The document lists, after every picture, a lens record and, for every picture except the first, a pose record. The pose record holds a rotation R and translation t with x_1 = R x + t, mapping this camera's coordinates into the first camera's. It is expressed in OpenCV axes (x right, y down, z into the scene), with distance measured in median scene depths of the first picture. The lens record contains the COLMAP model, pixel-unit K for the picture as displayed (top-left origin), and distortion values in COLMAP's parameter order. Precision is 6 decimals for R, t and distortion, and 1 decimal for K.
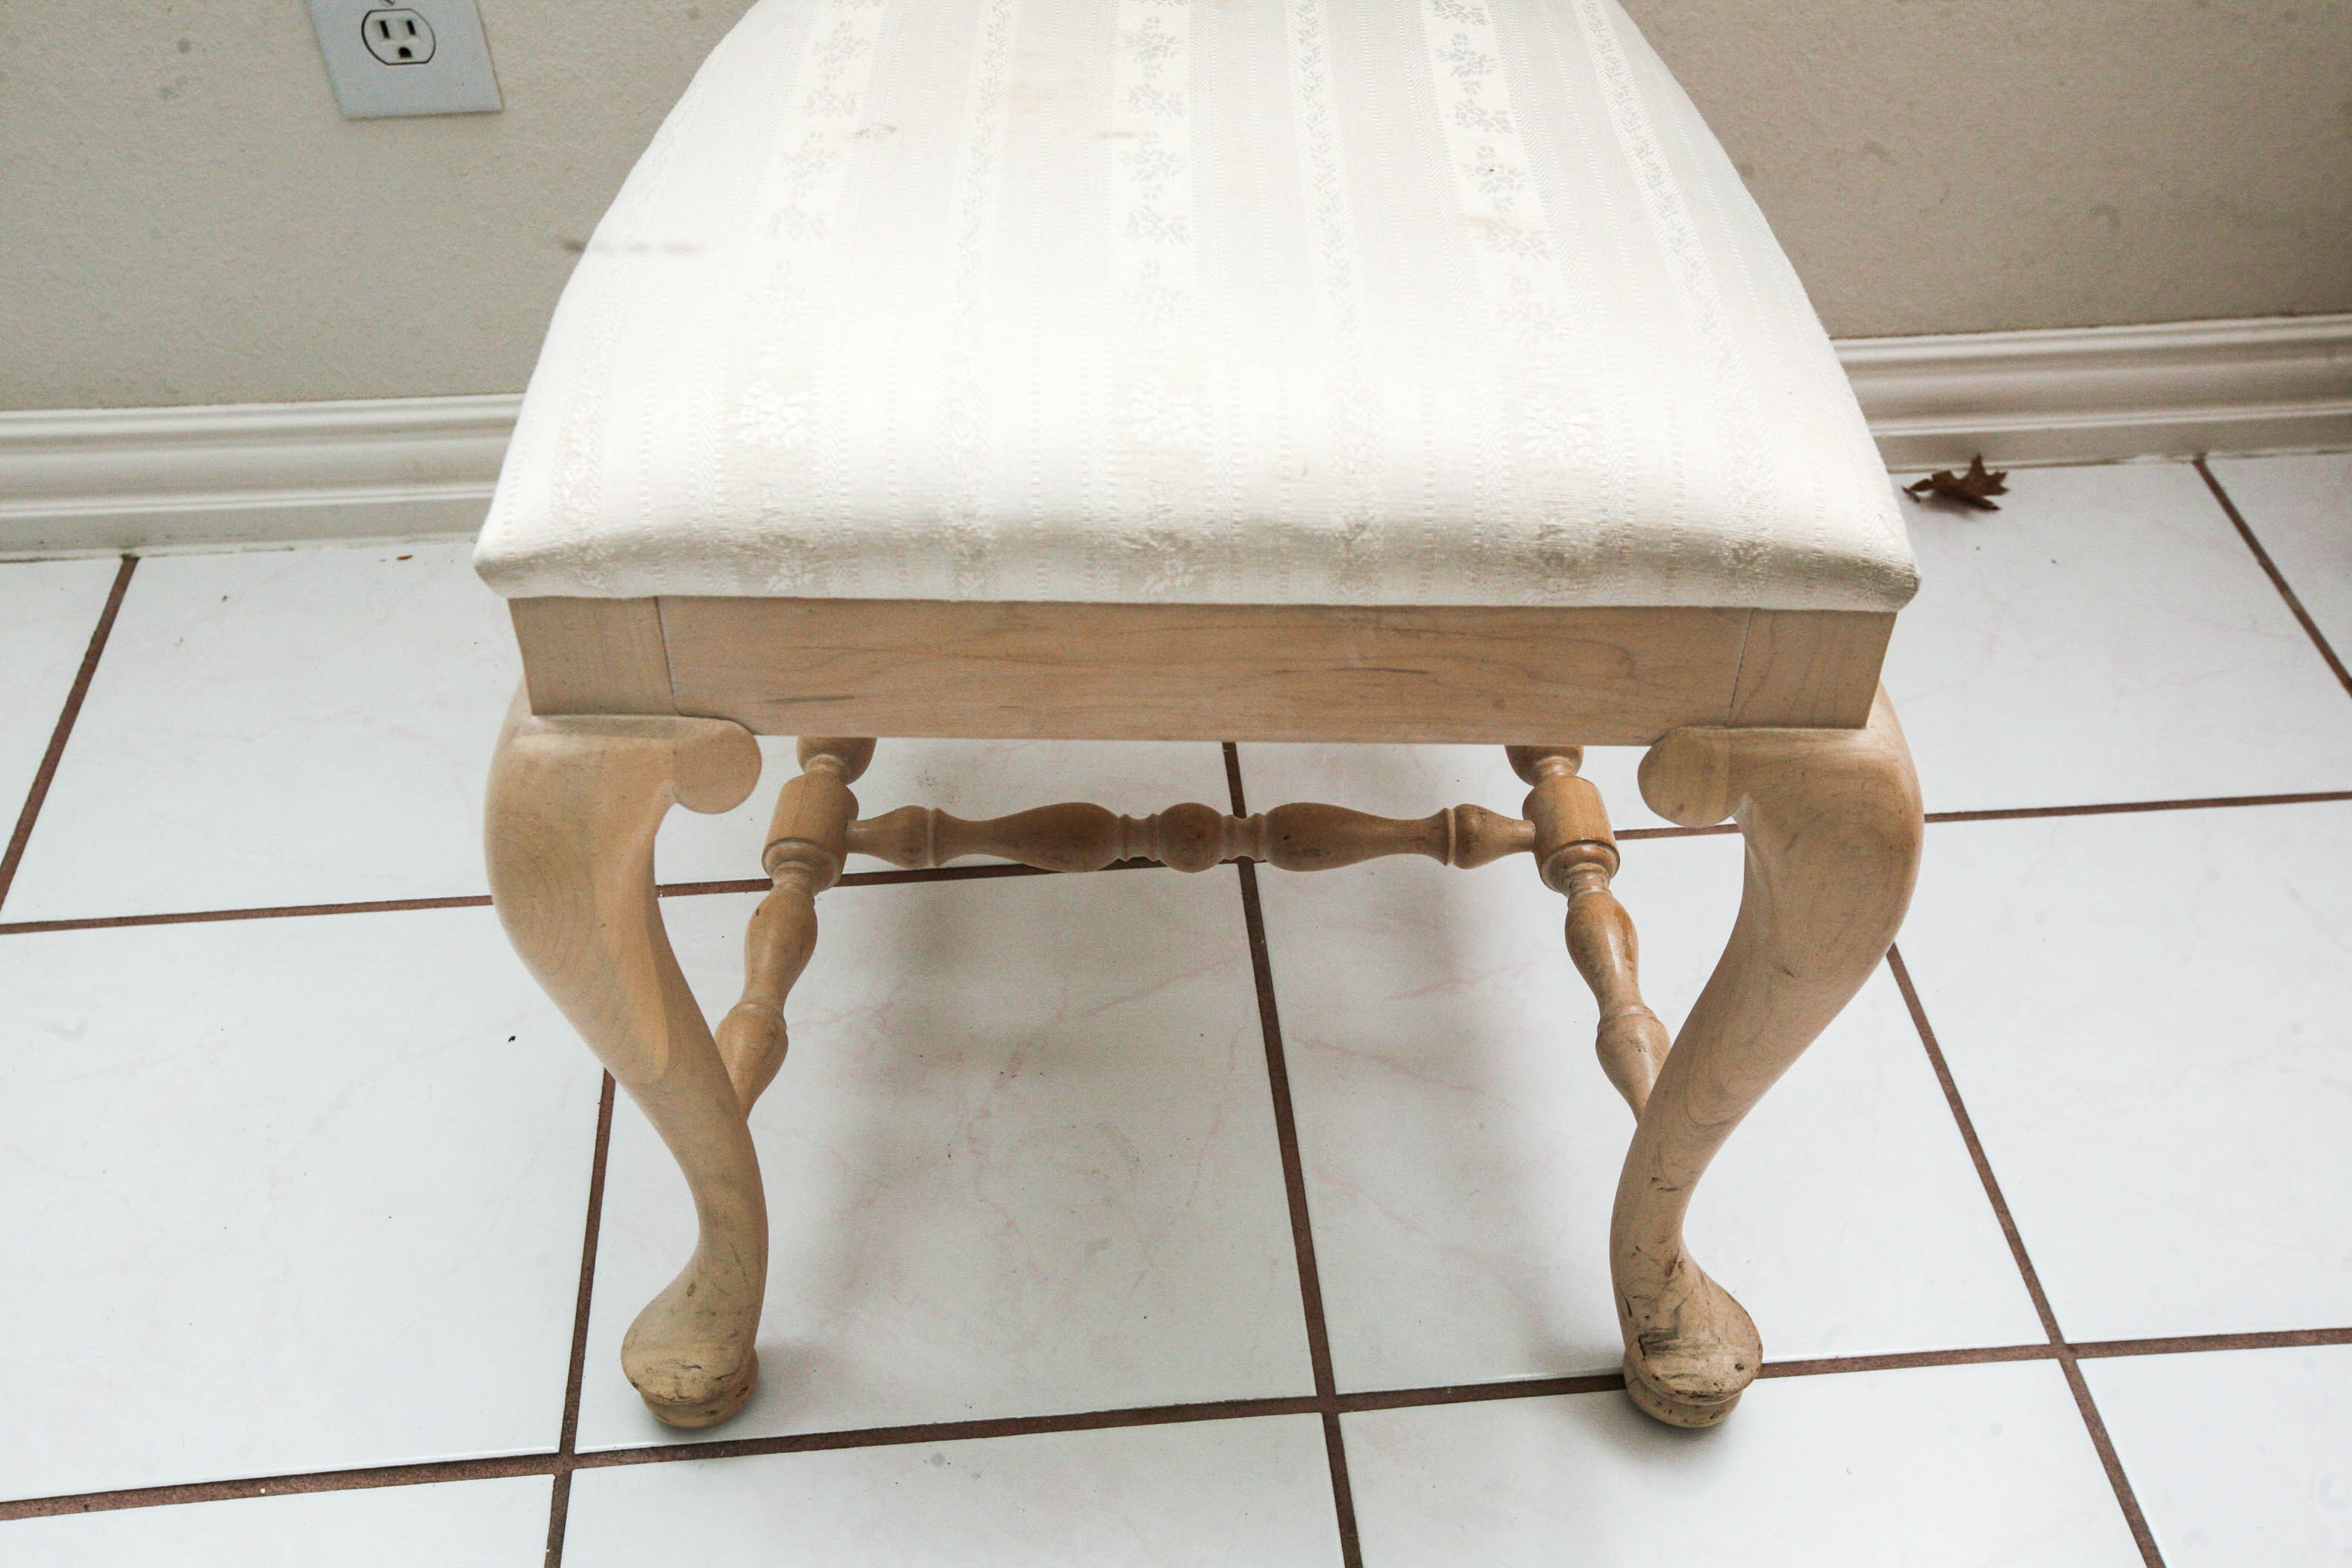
lens RADIAL K [[2198.4, 0, 1176.0], [0, 2198.4, 784.0], [0, 0, 1]] dist [0.036577, 0.006331]
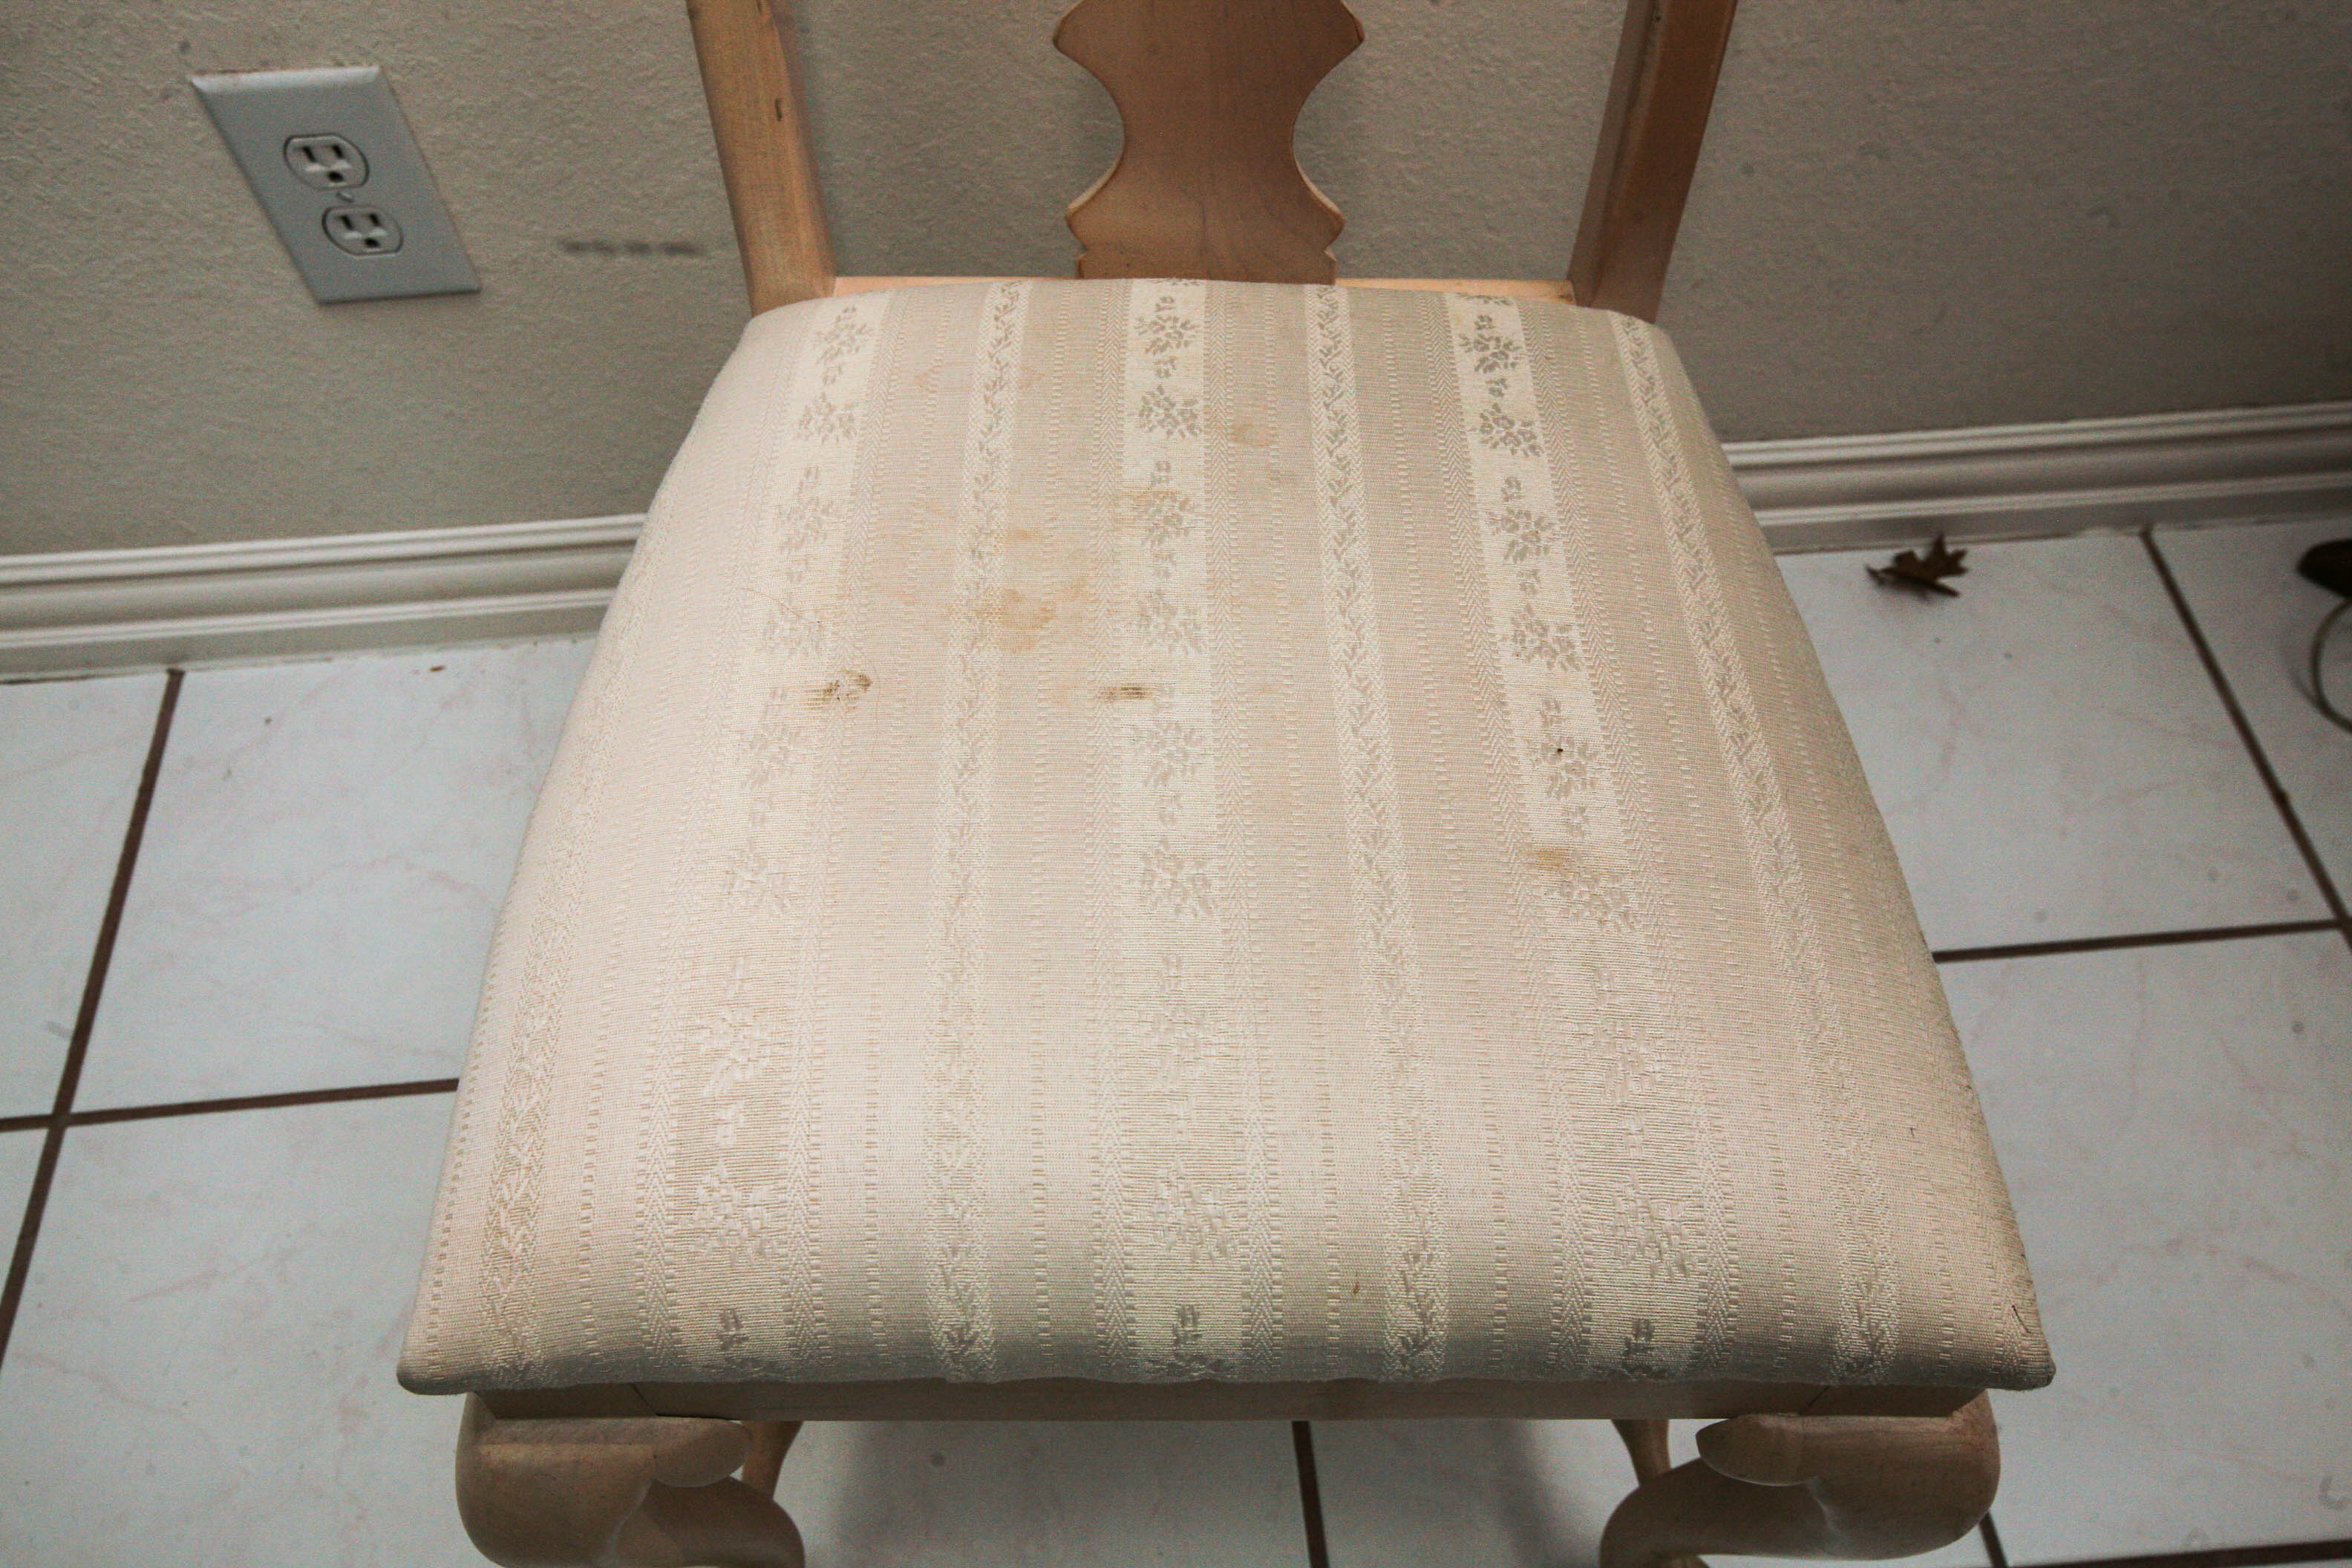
lens RADIAL K [[1755.3, 0, 1176.0], [0, 1755.3, 784.0], [0, 0, 1]] dist [-0.032936, 0.074742]
pose [[0.999924, -0.009106, 0.008286, -0.011913], [0.007083, 0.975965, 0.217814, -0.370758], [-0.010071, -0.217739, 0.975955, 0.291109]]
